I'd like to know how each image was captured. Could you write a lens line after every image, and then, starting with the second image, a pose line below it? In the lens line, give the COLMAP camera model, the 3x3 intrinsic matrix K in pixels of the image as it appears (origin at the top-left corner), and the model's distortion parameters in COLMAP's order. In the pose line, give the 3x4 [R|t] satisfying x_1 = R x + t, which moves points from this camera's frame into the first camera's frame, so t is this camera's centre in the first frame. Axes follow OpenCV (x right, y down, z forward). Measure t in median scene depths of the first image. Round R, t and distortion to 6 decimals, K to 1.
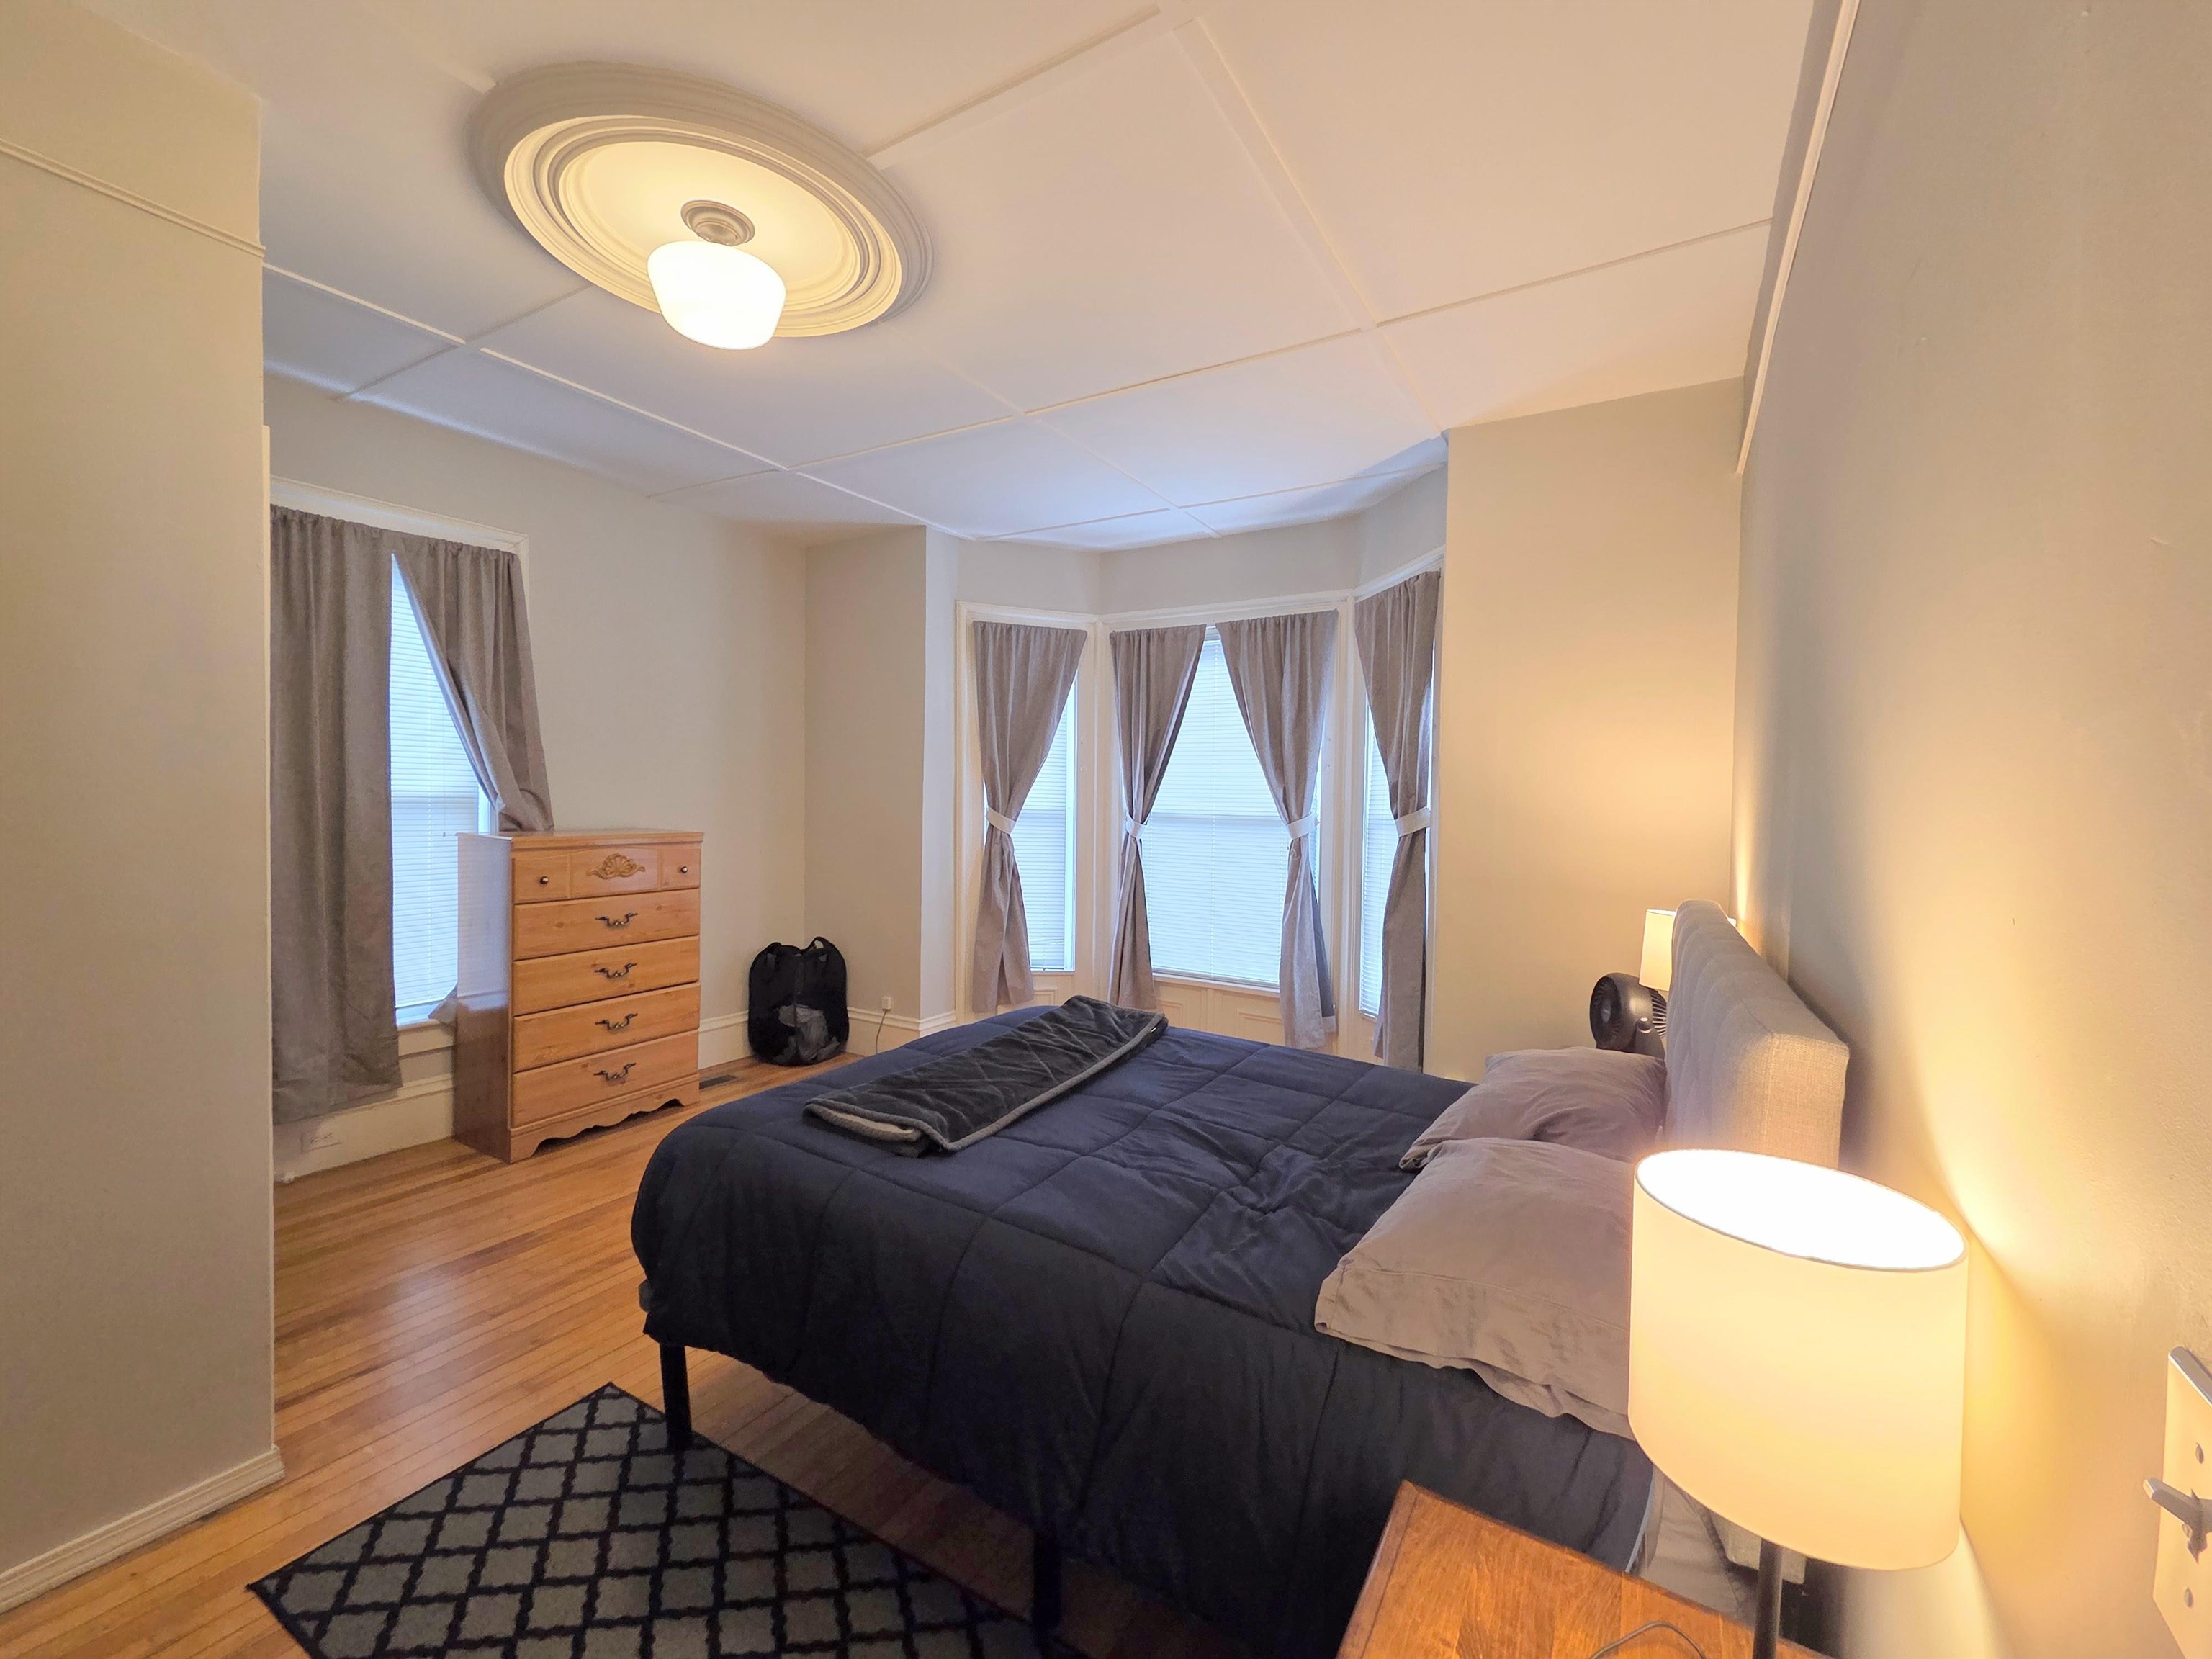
lens RADIAL K [[901.4, 0, 1107.1], [0, 901.4, 820.7], [0, 0, 1]] dist [-0.001252, -0.000160]
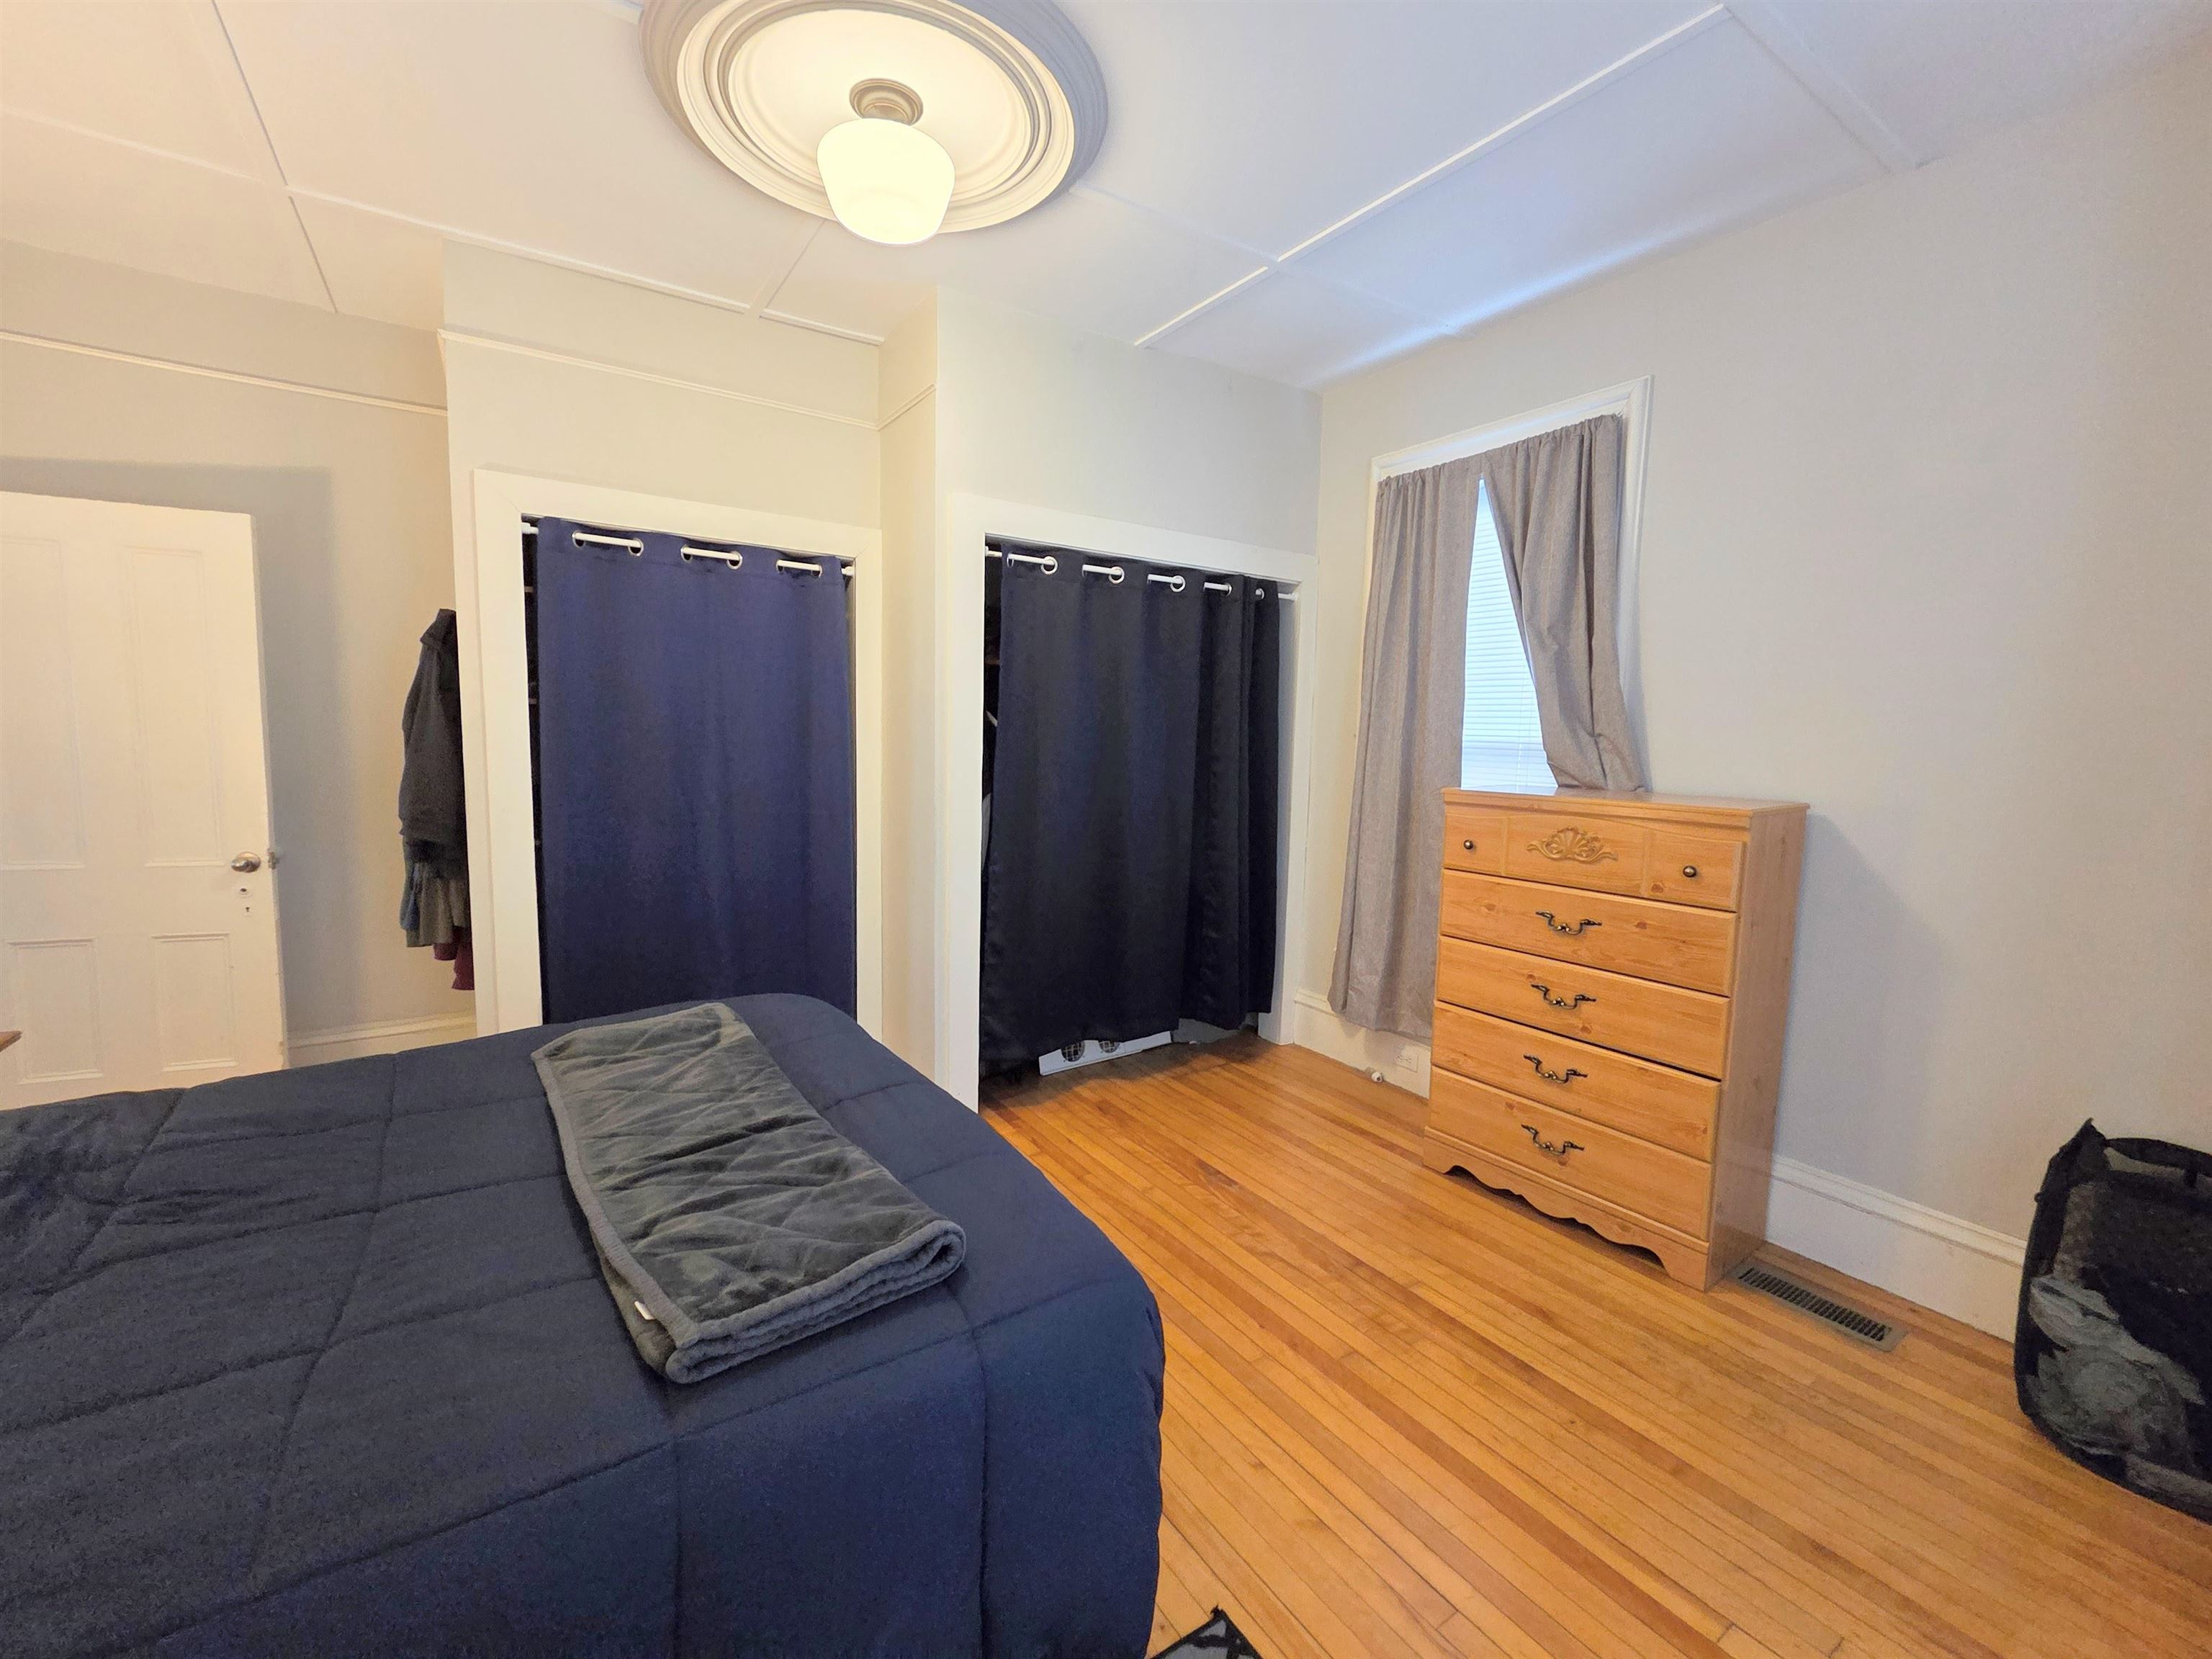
lens RADIAL K [[901.4, 0, 1107.0], [0, 901.4, 830.3], [0, 0, 1]] dist [-0.001252, -0.000160]
pose [[-0.422675, 0.066749, -0.903820, 0.211221], [-0.060260, 0.993007, 0.101516, -0.007191], [0.904276, 0.097373, -0.415696, 0.975587]]
